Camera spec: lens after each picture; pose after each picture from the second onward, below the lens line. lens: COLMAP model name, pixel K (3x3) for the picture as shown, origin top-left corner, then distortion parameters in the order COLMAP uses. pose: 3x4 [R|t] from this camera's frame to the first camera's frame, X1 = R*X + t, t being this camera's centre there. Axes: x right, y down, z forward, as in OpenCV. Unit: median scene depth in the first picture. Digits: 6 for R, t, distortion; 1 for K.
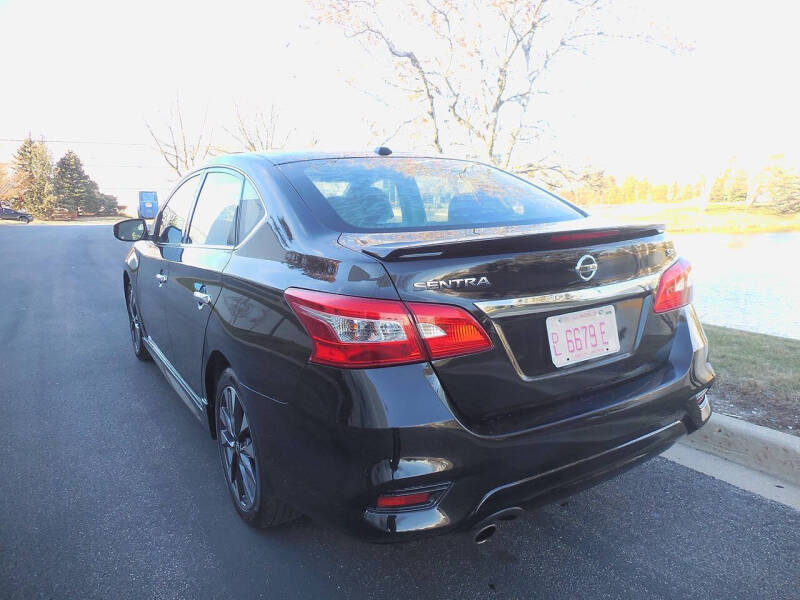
lens RADIAL K [[576.2, 0, 400.0], [0, 576.2, 300.0], [0, 0, 1]] dist [0.016808, 0.002442]
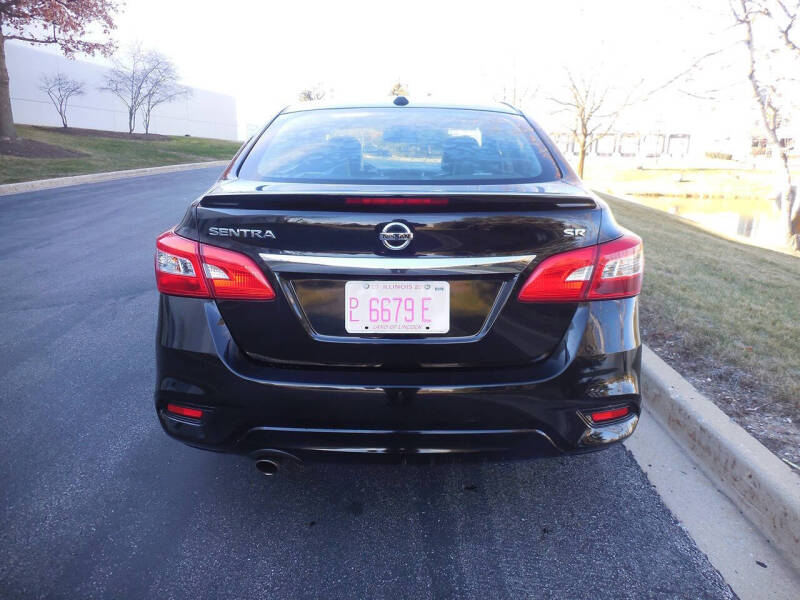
lens RADIAL K [[548.8, 0, 425.1], [0, 548.8, 305.1], [0, 0, 1]] dist [0.111549, -0.061280]
pose [[0.860365, 0.181569, -0.476241, 0.529221], [-0.127645, 0.981376, 0.143553, -0.052215], [0.493436, -0.062718, 0.867518, 0.161970]]
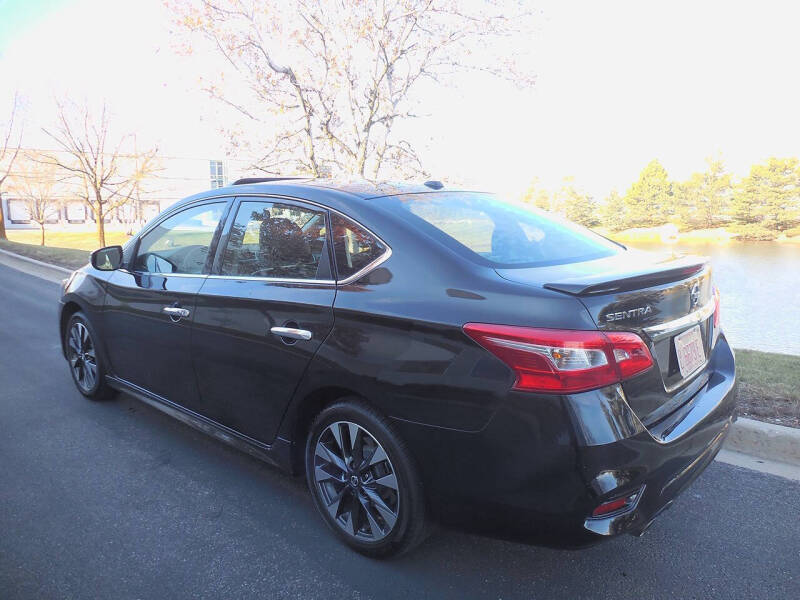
lens RADIAL K [[584.2, 0, 400.0], [0, 584.2, 300.0], [0, 0, 1]] dist [0.001351, -0.000028]
pose [[0.958214, -0.030451, 0.284428, -0.404286], [0.037243, 0.999135, -0.018502, -0.031160], [-0.283619, 0.028322, 0.958519, -0.000209]]
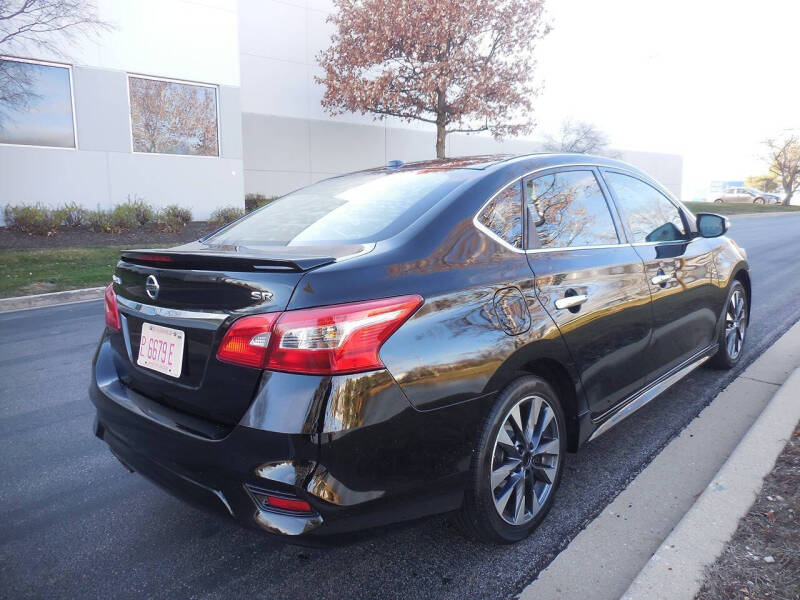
lens RADIAL K [[584.2, 0, 400.0], [0, 584.2, 300.0], [0, 0, 1]] dist [0.001351, -0.000028]
pose [[0.276857, 0.175617, -0.944727, 0.977217], [-0.149106, 0.979100, 0.138311, -0.164465], [0.949272, 0.102572, 0.297256, 0.731633]]
